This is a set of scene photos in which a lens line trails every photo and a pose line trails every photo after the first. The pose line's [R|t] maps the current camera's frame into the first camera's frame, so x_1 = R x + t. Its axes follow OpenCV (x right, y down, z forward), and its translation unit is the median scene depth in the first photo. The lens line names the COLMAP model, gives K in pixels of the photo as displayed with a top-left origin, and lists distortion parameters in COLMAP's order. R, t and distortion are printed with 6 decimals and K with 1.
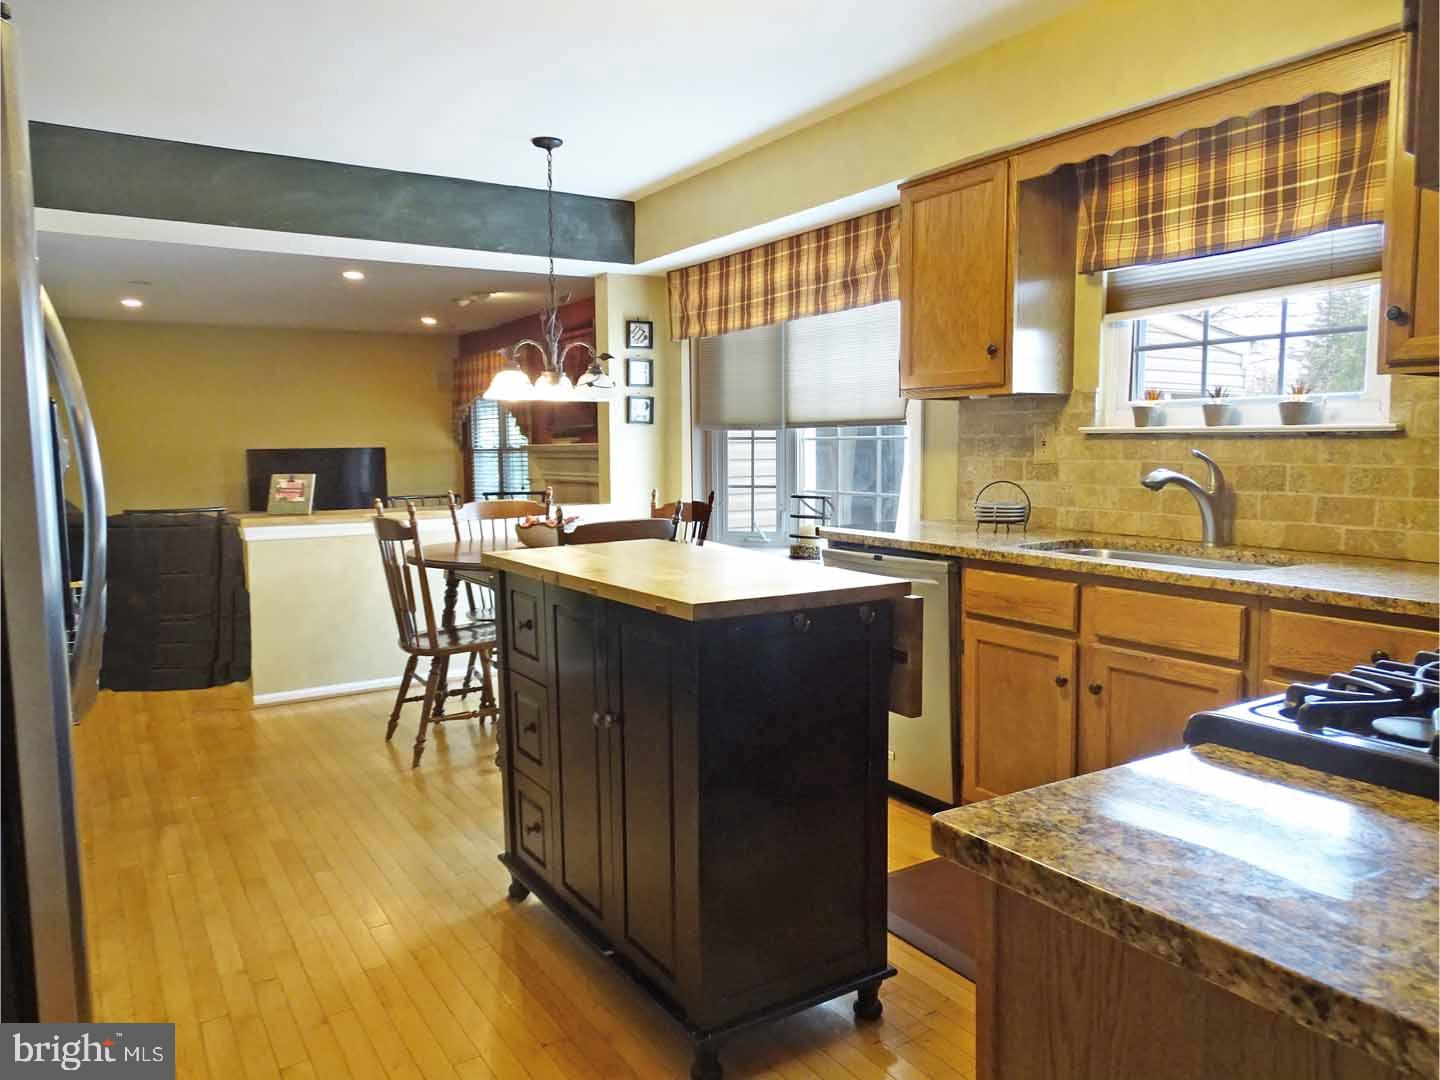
lens RADIAL K [[1025.5, 0, 717.1], [0, 1025.5, 540.6], [0, 0, 1]] dist [-0.005322, -0.005973]
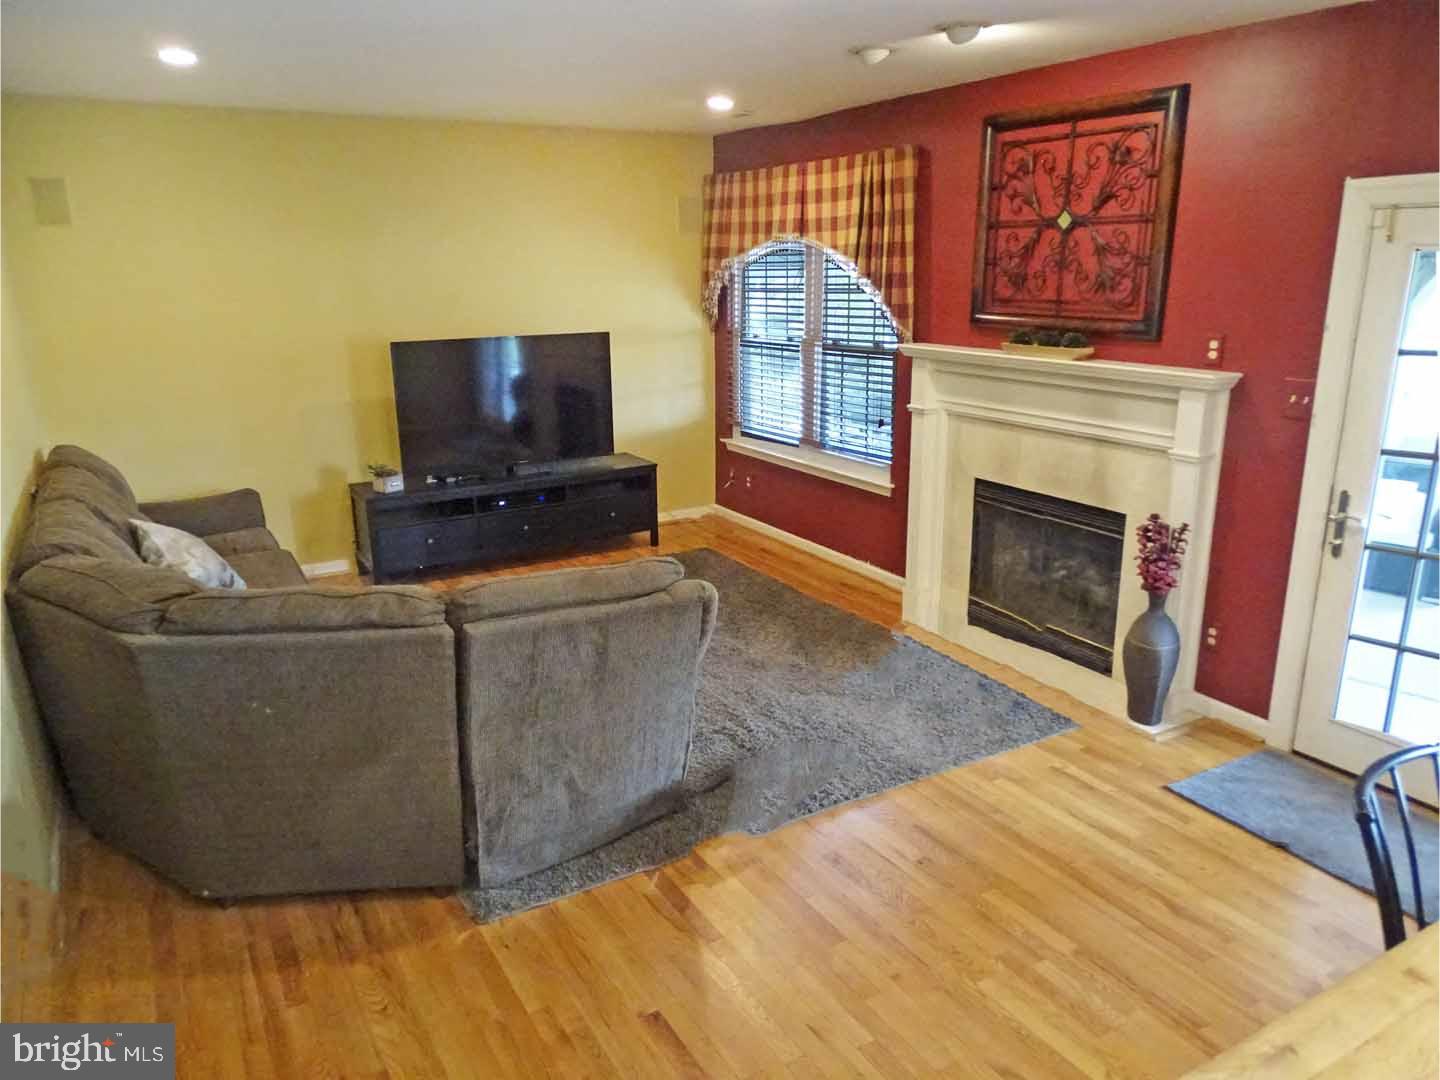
lens RADIAL K [[1025.5, 0, 723.7], [0, 1025.5, 540.9], [0, 0, 1]] dist [-0.005322, -0.005973]
pose [[0.999560, 0.012258, -0.027026, -0.243681], [-0.007412, 0.984963, 0.172608, -0.075834], [0.028735, -0.172332, 0.984620, 0.403227]]
